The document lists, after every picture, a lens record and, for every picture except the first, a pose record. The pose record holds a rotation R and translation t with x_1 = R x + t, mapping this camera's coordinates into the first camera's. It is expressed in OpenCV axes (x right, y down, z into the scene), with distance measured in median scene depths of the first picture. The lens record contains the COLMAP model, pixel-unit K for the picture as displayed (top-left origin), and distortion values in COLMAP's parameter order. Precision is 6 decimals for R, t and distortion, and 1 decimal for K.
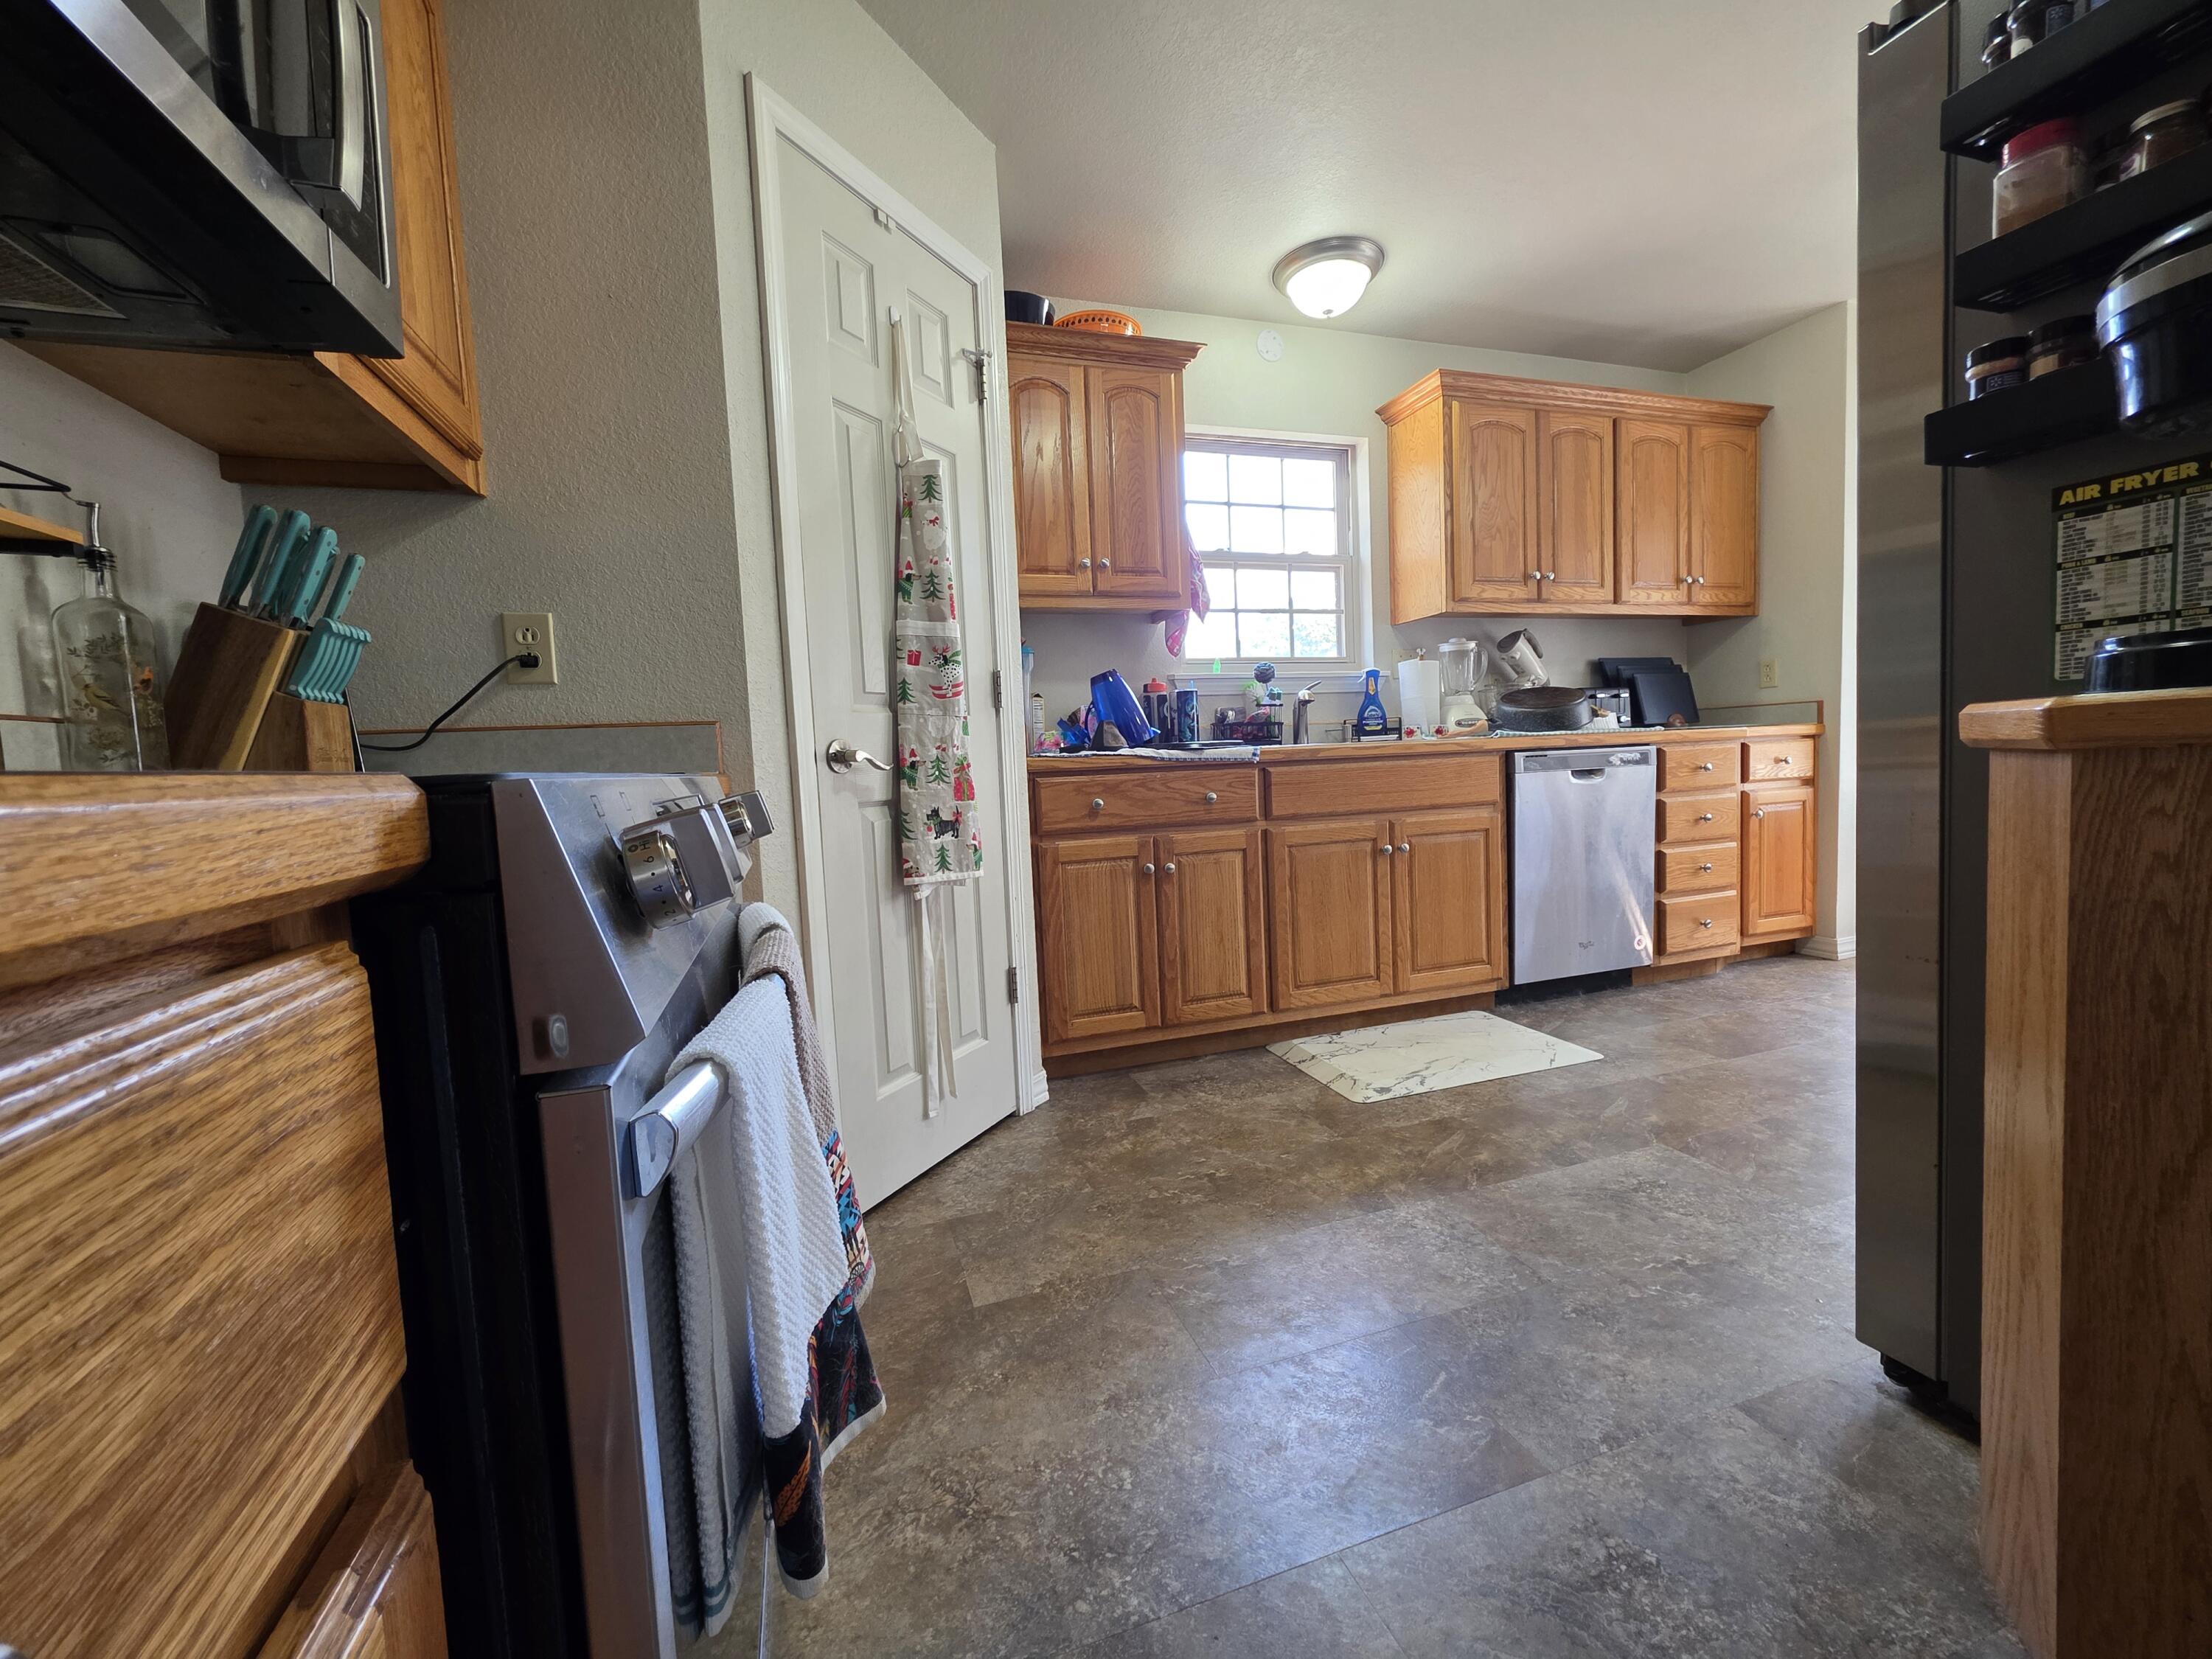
lens RADIAL K [[892.7, 0, 1106.1], [0, 892.7, 817.7], [0, 0, 1]] dist [0.000715, 0.000179]
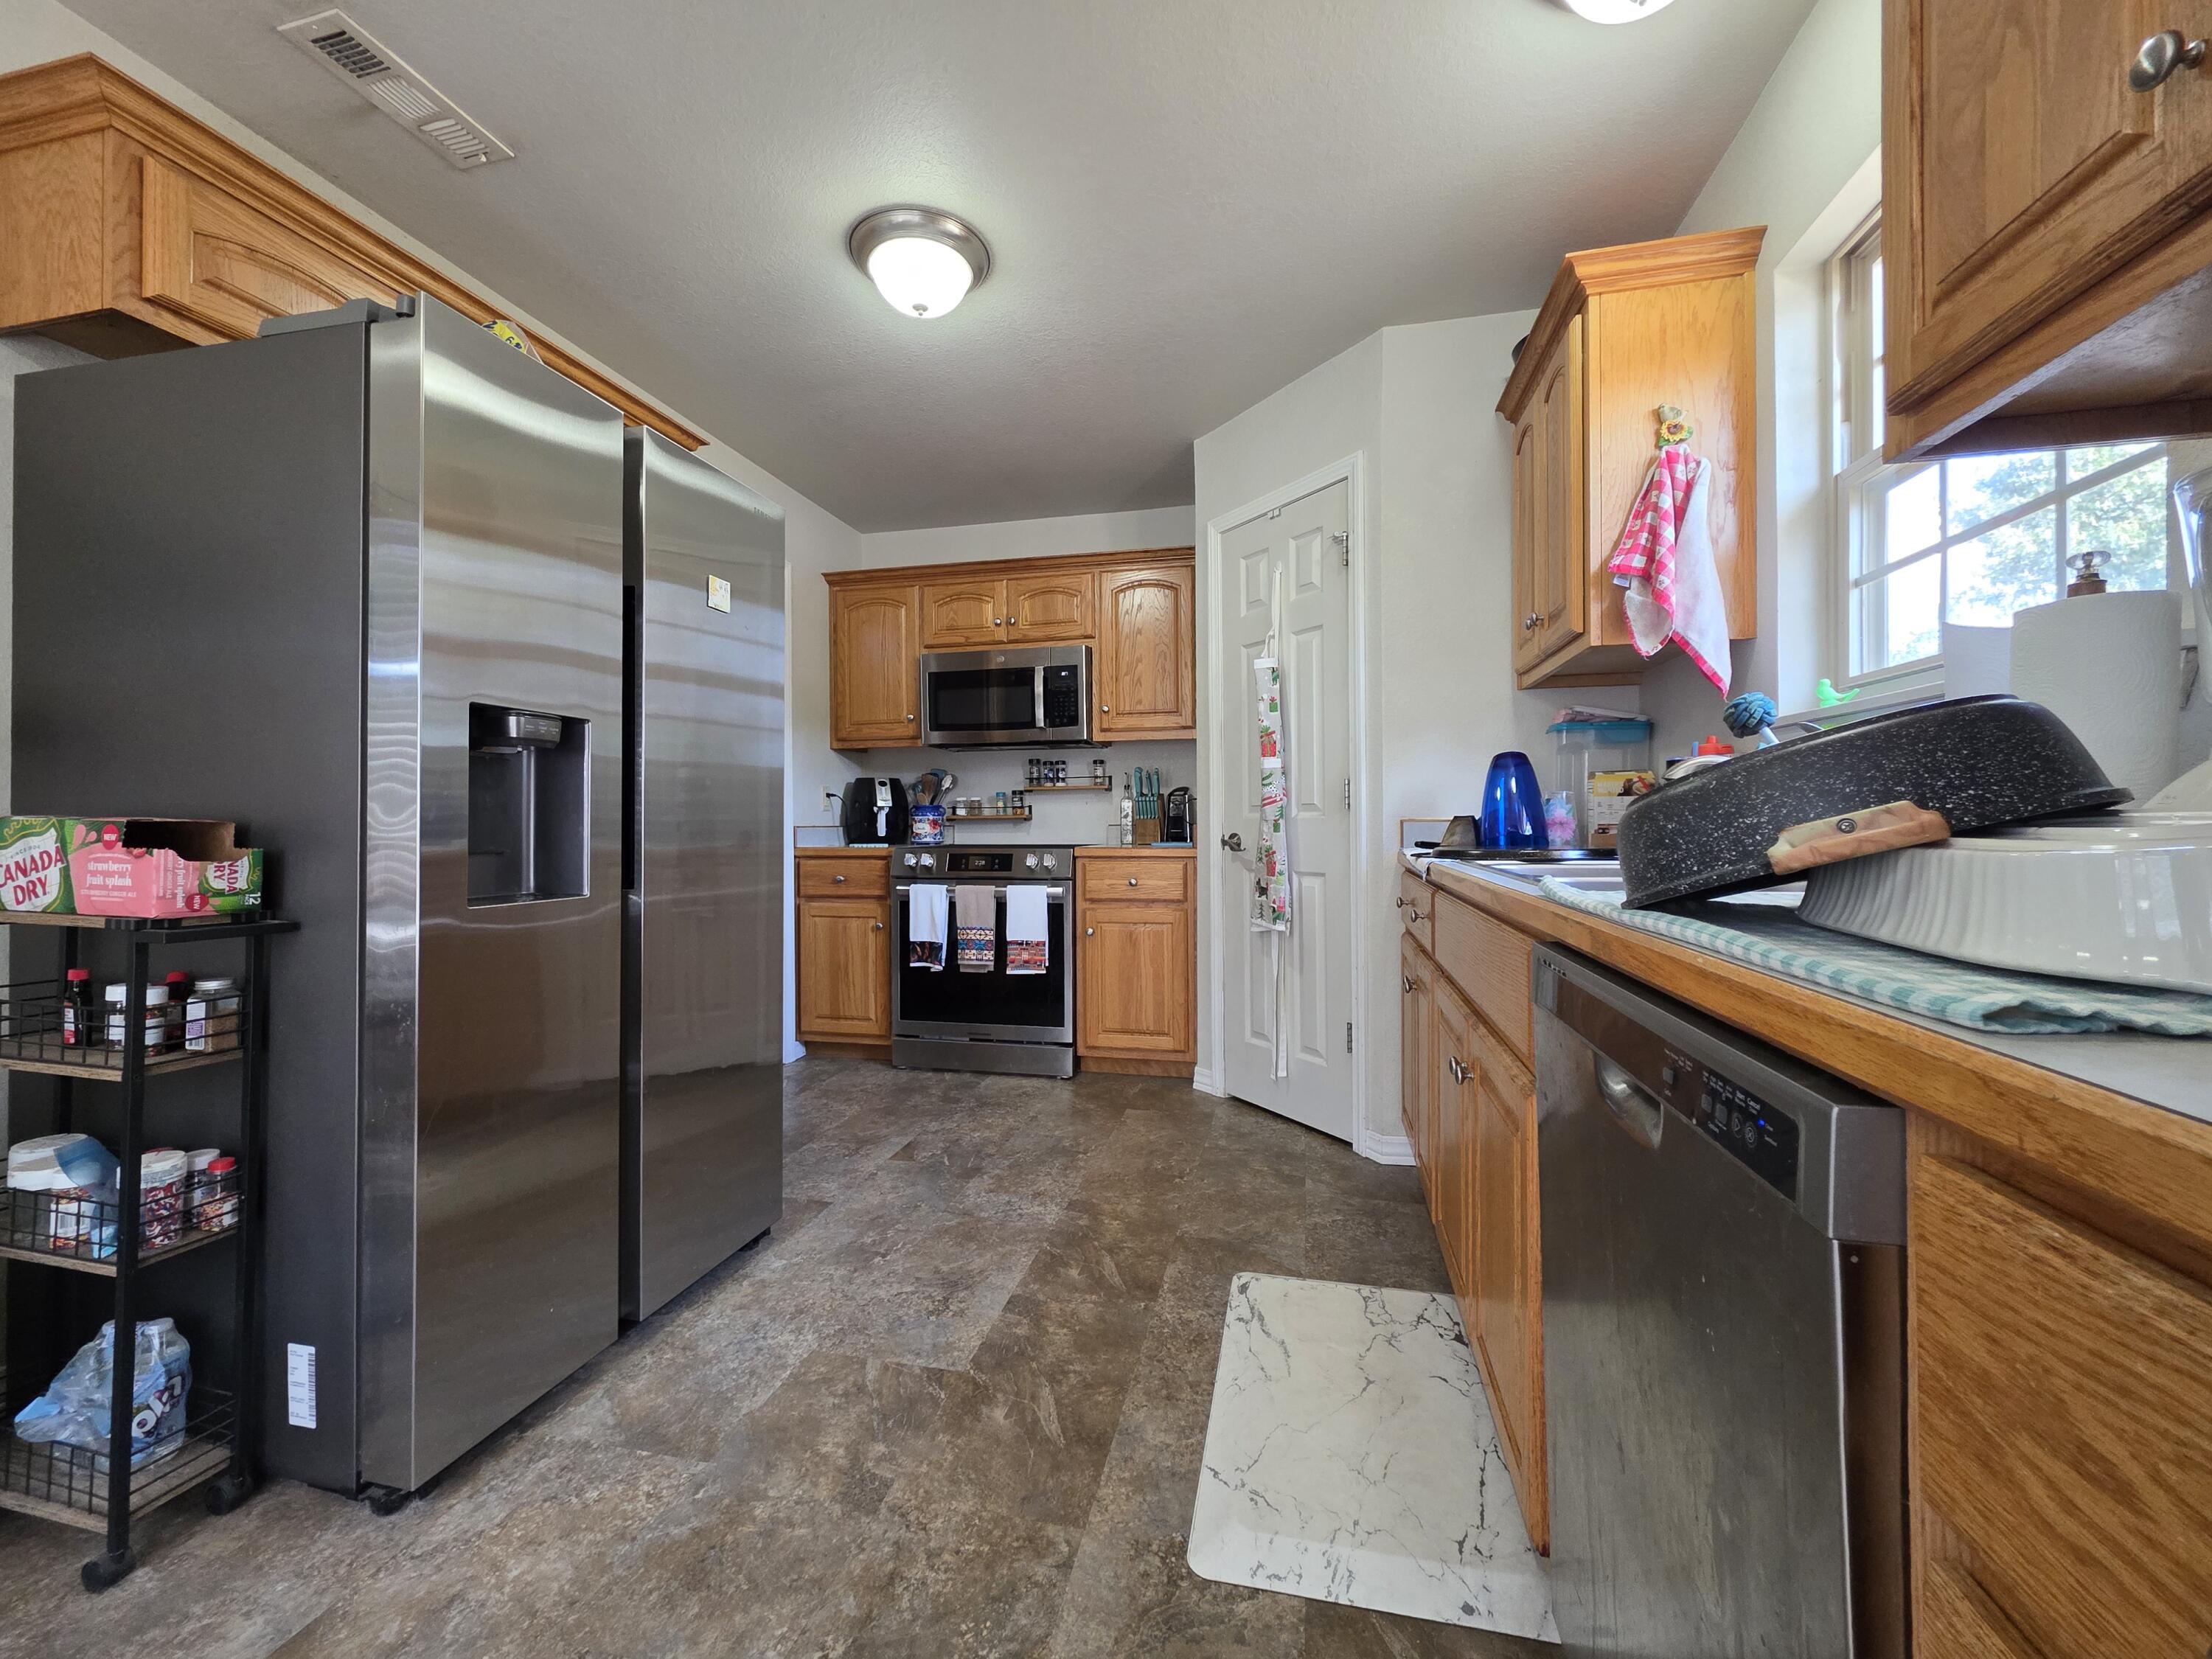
lens RADIAL K [[892.7, 0, 1106.1], [0, 892.7, 817.7], [0, 0, 1]] dist [0.000715, 0.000179]
pose [[-0.518512, 0.044788, -0.853897, 1.213914], [-0.029207, 0.997117, 0.070036, -0.206761], [0.854572, 0.061254, -0.515709, 1.478899]]
